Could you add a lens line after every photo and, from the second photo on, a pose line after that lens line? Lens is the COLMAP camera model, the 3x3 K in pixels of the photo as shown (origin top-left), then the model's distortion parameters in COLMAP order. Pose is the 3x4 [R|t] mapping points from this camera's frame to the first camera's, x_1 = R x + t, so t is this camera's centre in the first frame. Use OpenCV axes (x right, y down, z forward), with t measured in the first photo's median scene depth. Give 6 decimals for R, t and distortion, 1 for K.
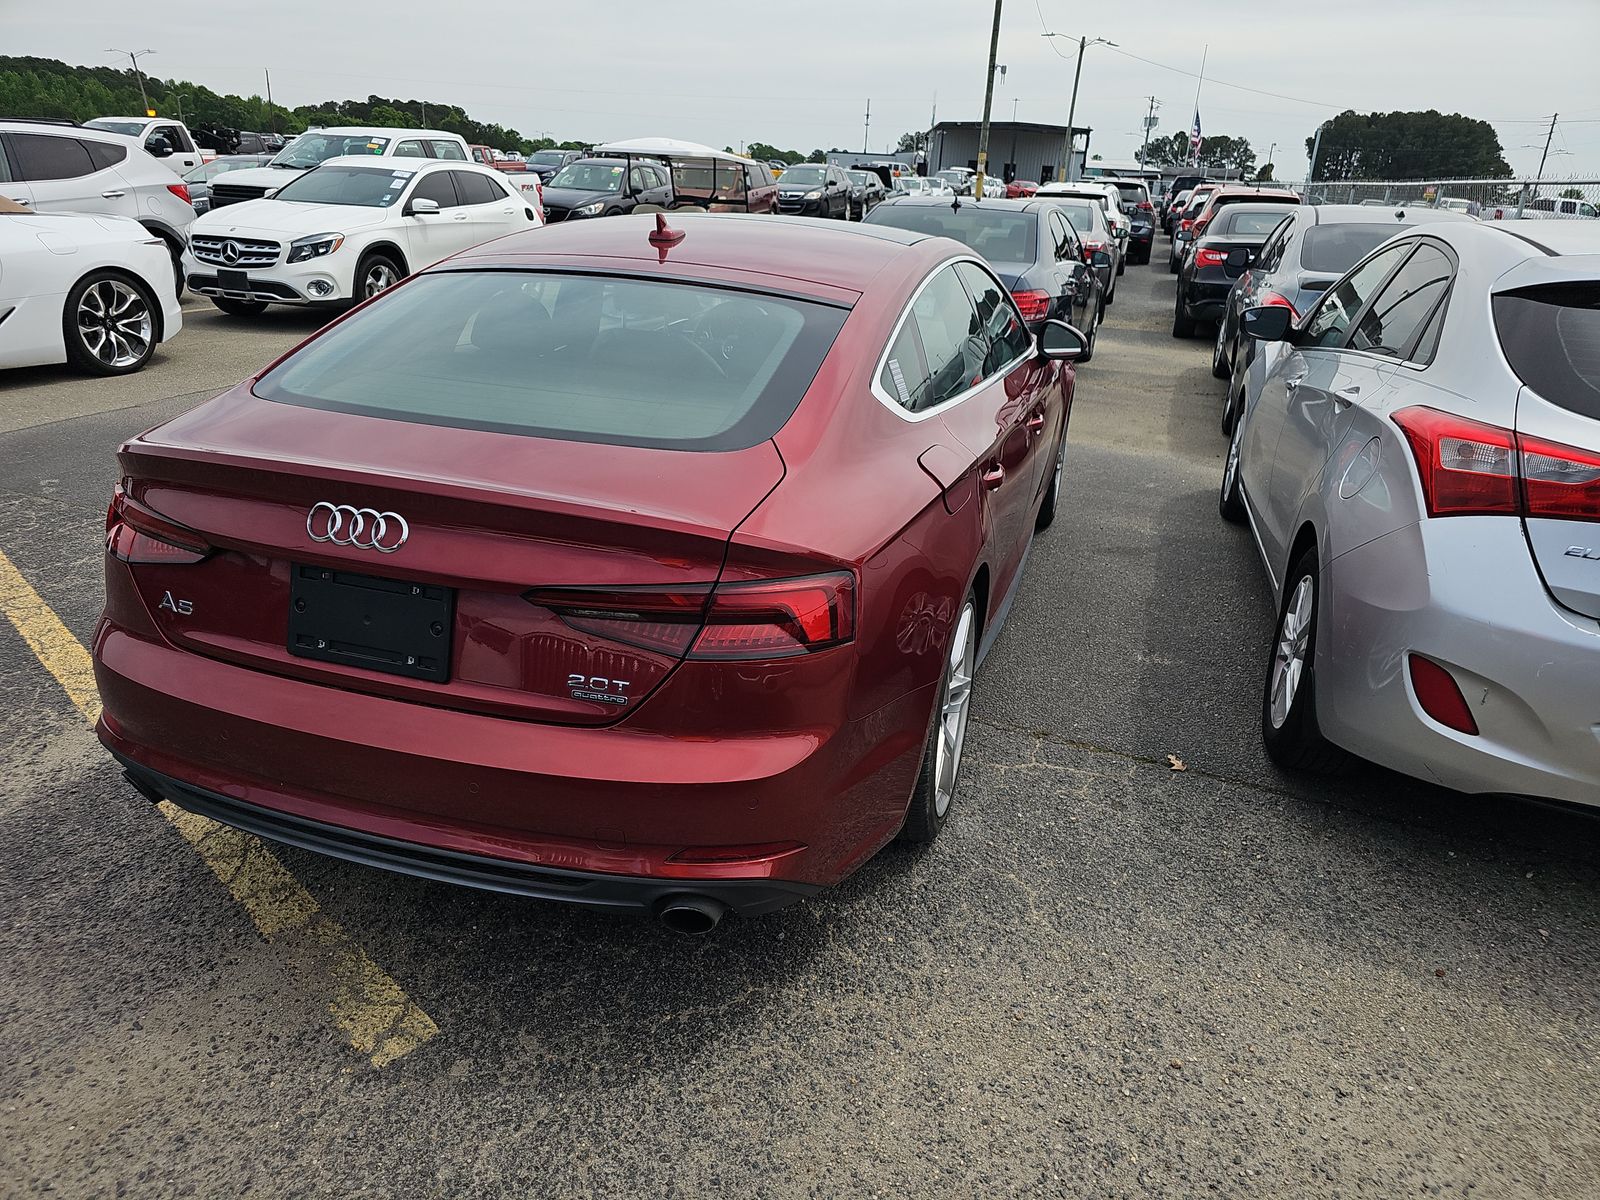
lens RADIAL K [[1056.5, 0, 800.0], [0, 1056.5, 600.0], [0, 0, 1]] dist [0.039583, -0.031632]
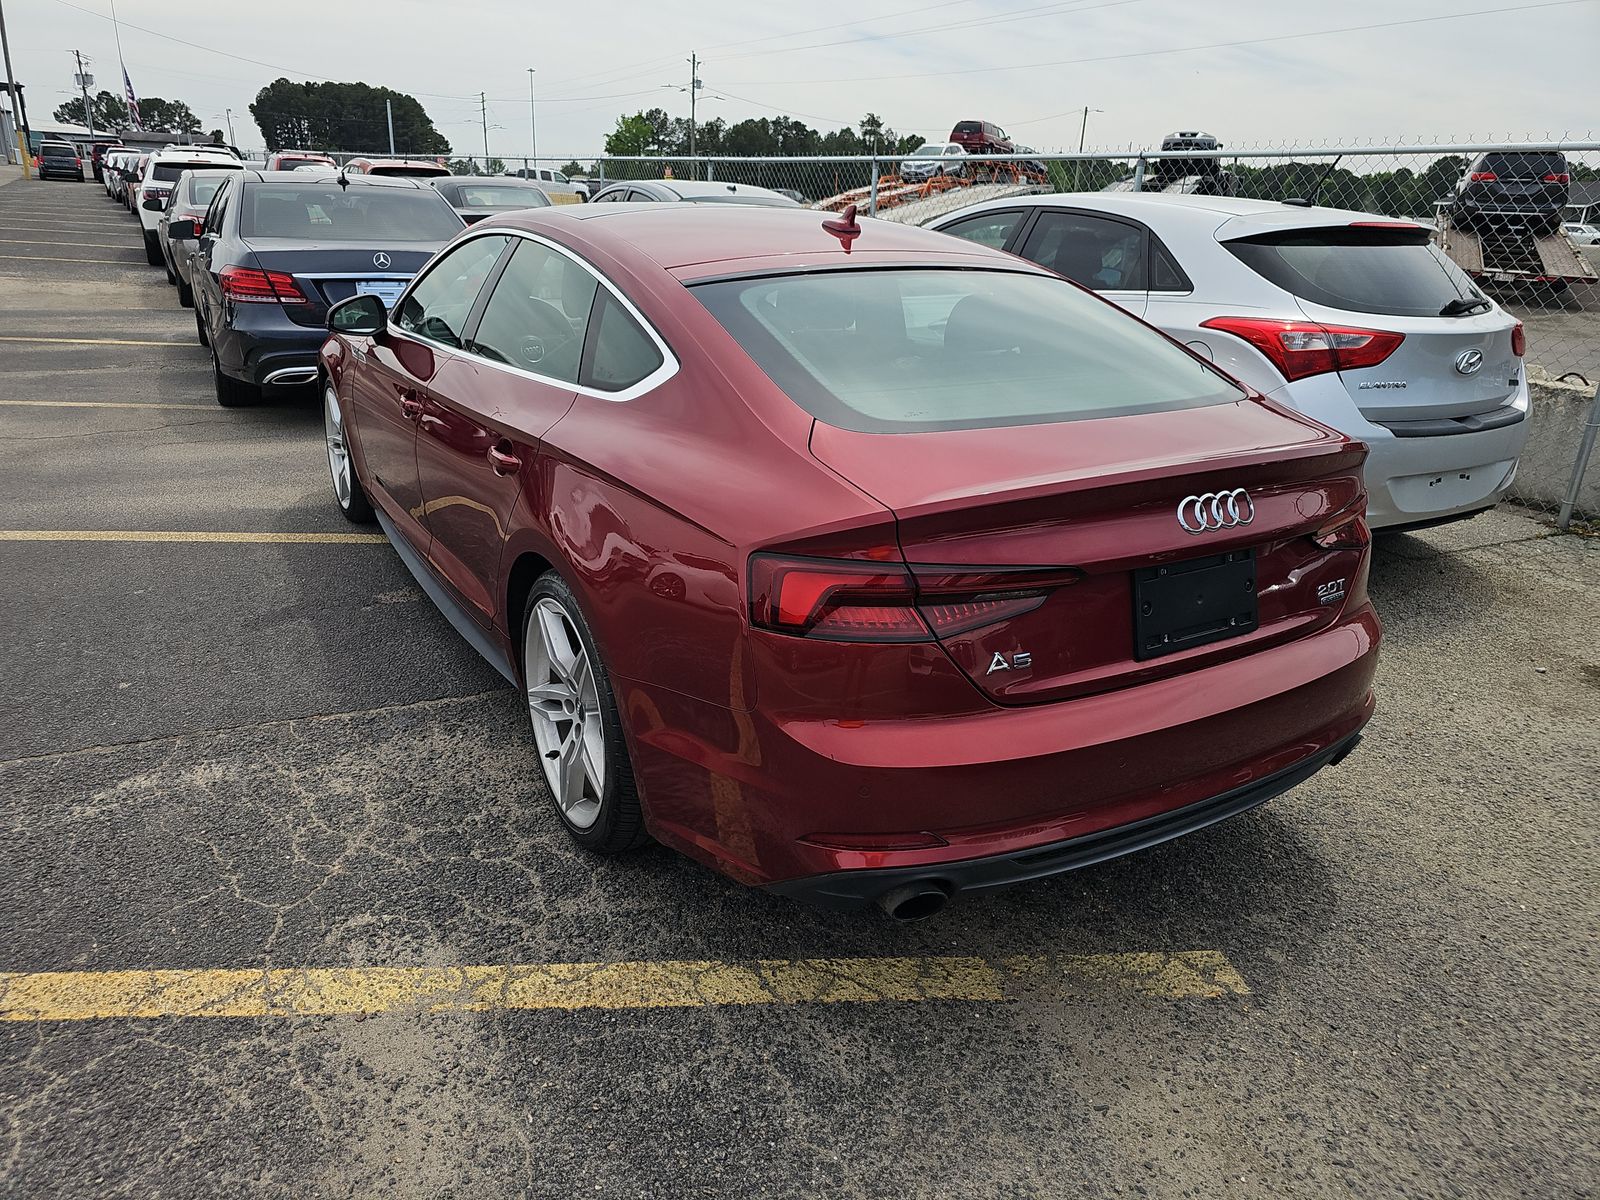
lens RADIAL K [[1063.4, 0, 775.0], [0, 1063.4, 600.9], [0, 0, 1]] dist [0.038806, -0.033327]
pose [[0.669136, -0.283572, 0.686909, -1.141123], [0.266574, 0.954408, 0.134325, -0.189068], [-0.693682, 0.093231, 0.714222, 0.426377]]
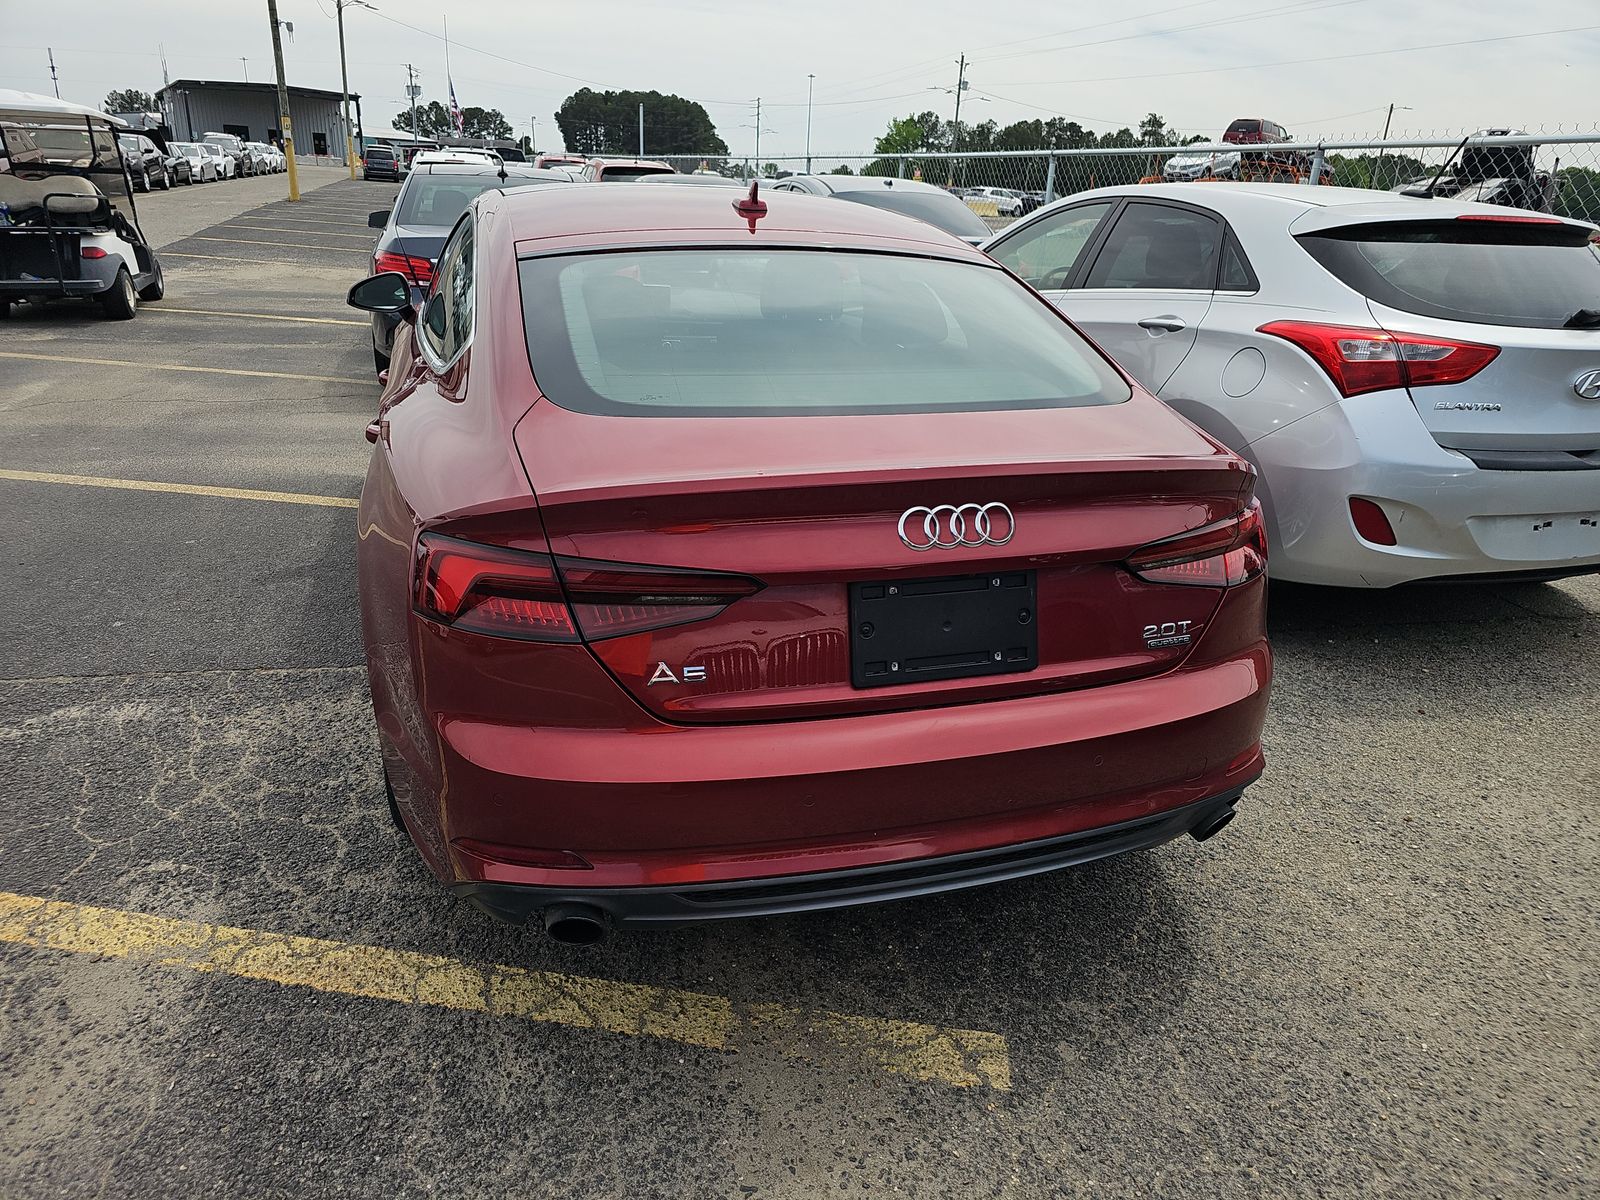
lens RADIAL K [[1061.8, 0, 787.4], [0, 1061.8, 594.4], [0, 0, 1]] dist [0.039295, -0.034905]
pose [[0.818093, -0.215252, 0.533283, -0.806680], [0.205754, 0.975482, 0.078099, -0.087333], [-0.537019, 0.045833, 0.842324, 0.238128]]
